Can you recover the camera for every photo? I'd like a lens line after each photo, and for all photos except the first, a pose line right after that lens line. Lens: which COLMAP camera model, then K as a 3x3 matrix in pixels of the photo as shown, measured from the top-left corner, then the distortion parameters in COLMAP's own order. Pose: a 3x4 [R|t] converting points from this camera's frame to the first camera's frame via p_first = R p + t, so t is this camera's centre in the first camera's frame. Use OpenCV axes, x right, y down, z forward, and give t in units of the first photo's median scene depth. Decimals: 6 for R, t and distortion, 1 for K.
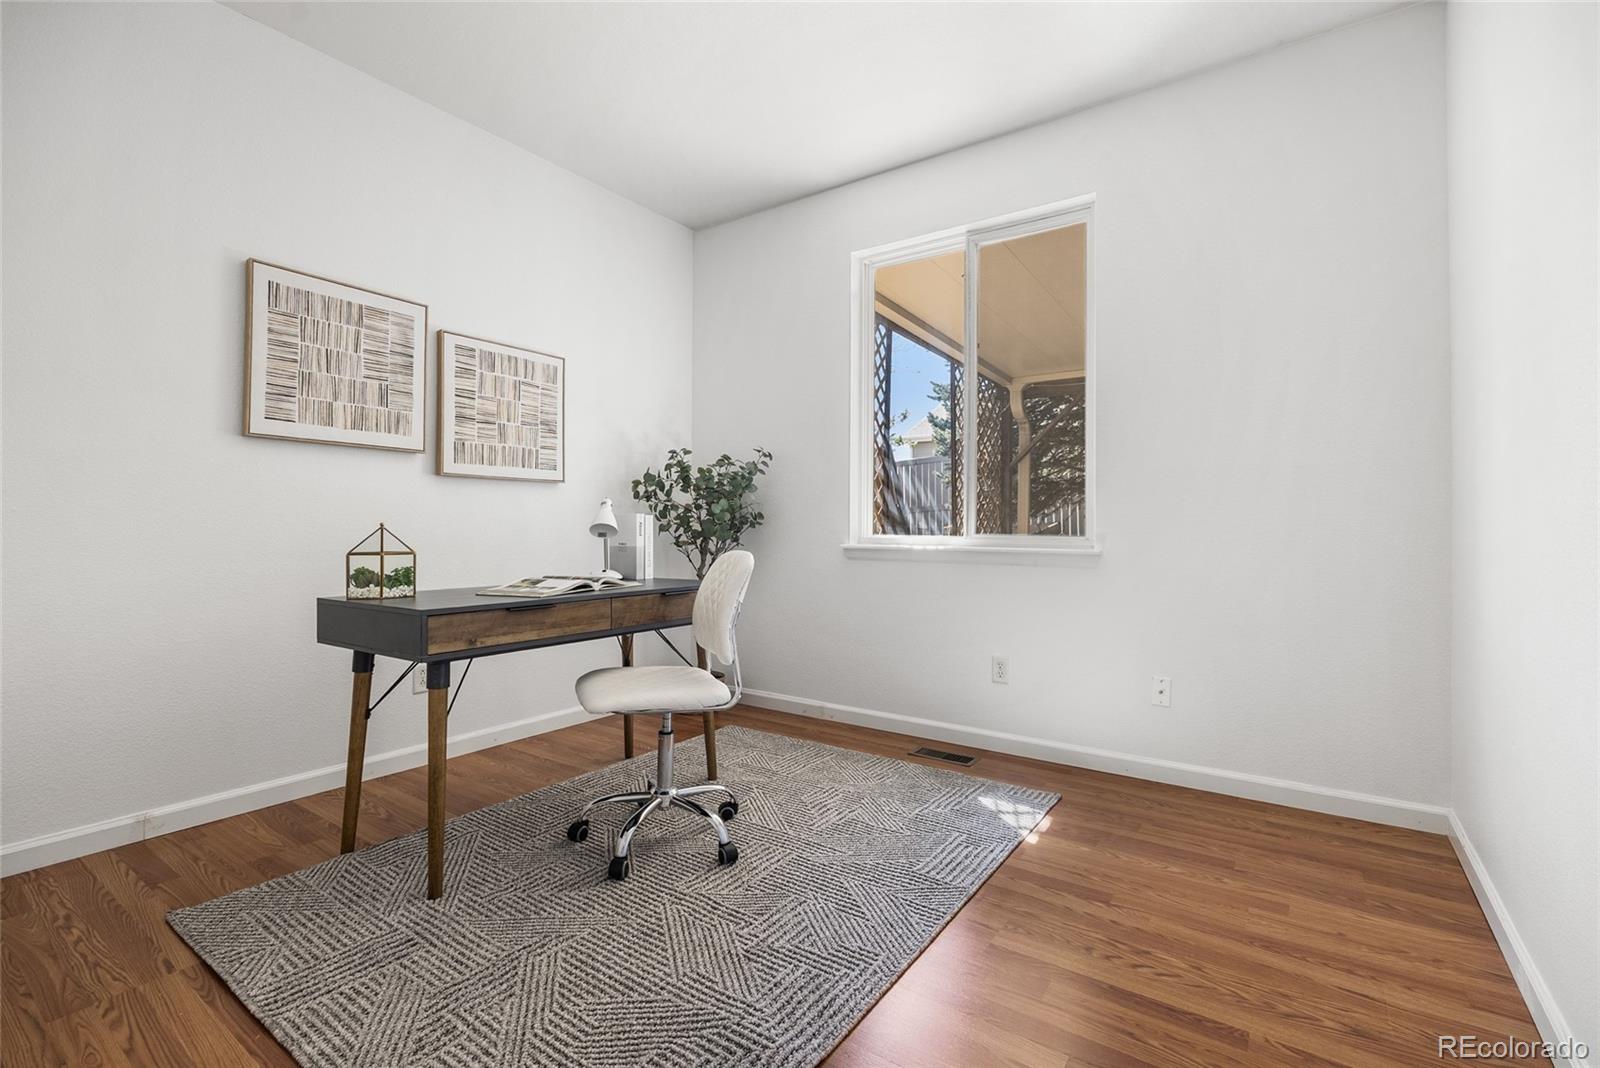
lens RADIAL K [[710.1, 0, 799.0], [0, 710.1, 529.1], [0, 0, 1]] dist [-0.002741, -0.000185]
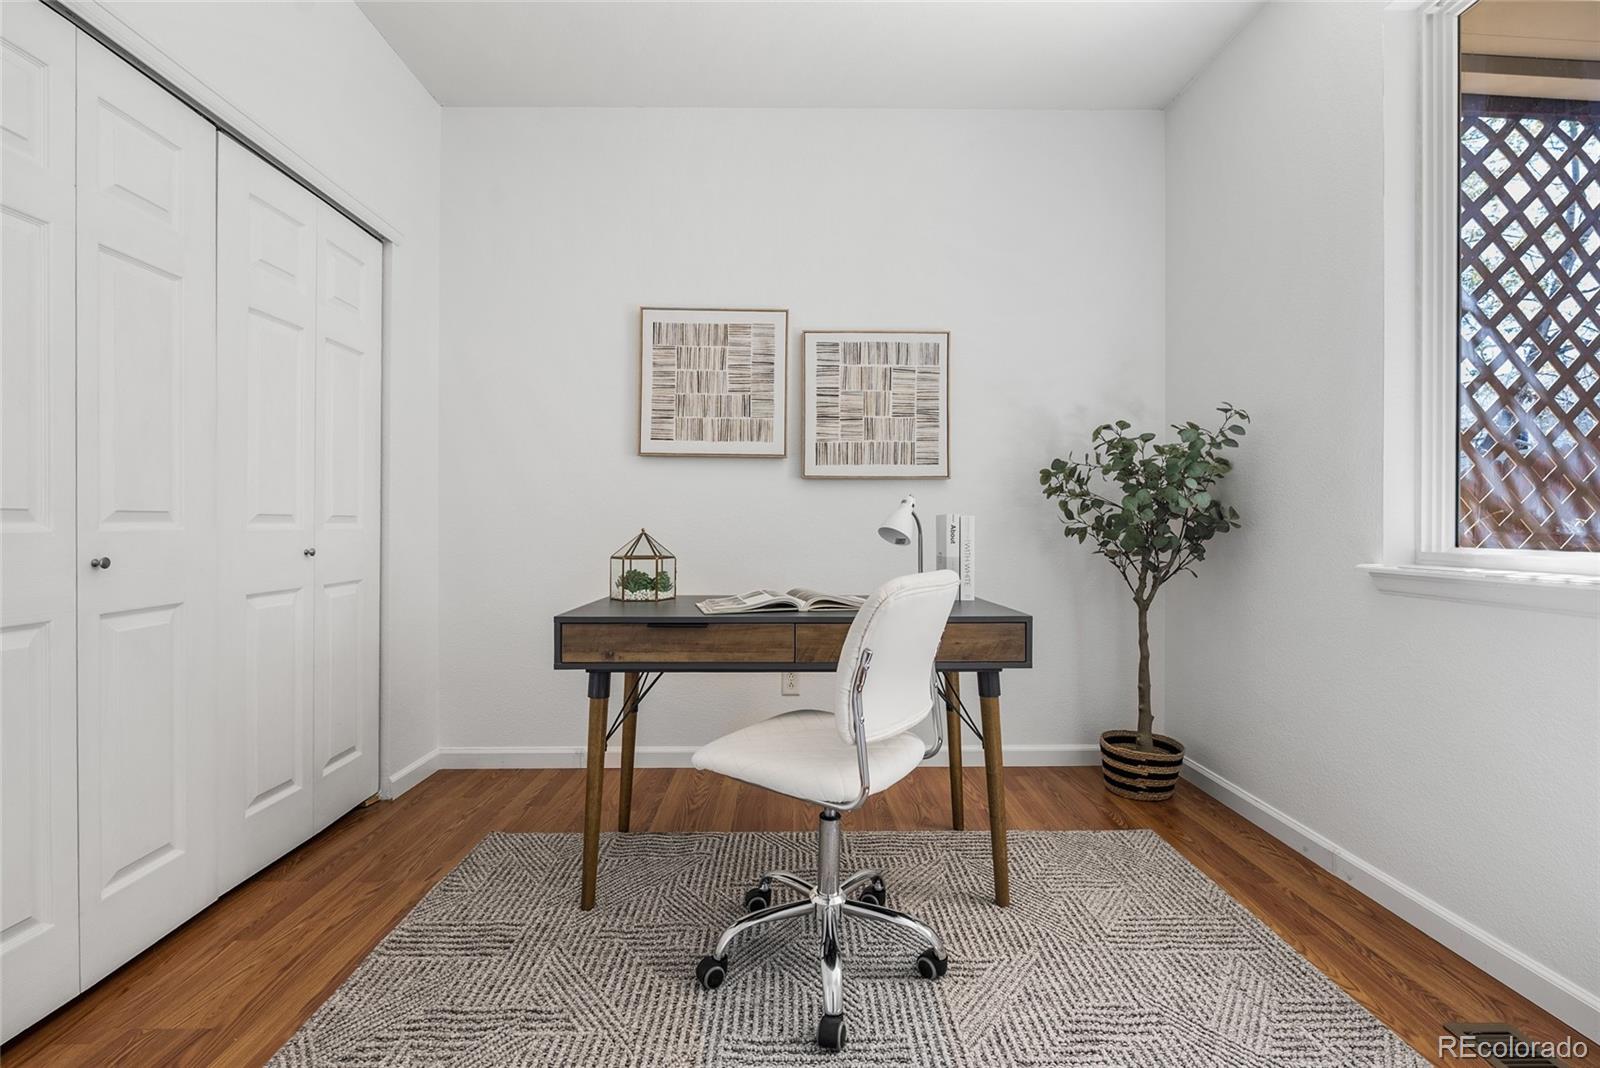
lens RADIAL K [[710.1, 0, 803.0], [0, 710.1, 531.3], [0, 0, 1]] dist [-0.002741, -0.000185]
pose [[0.593006, 0.003007, -0.805192, 0.303821], [-0.000109, 0.999993, 0.003654, -0.006421], [0.805198, -0.002079, 0.593002, 0.433760]]
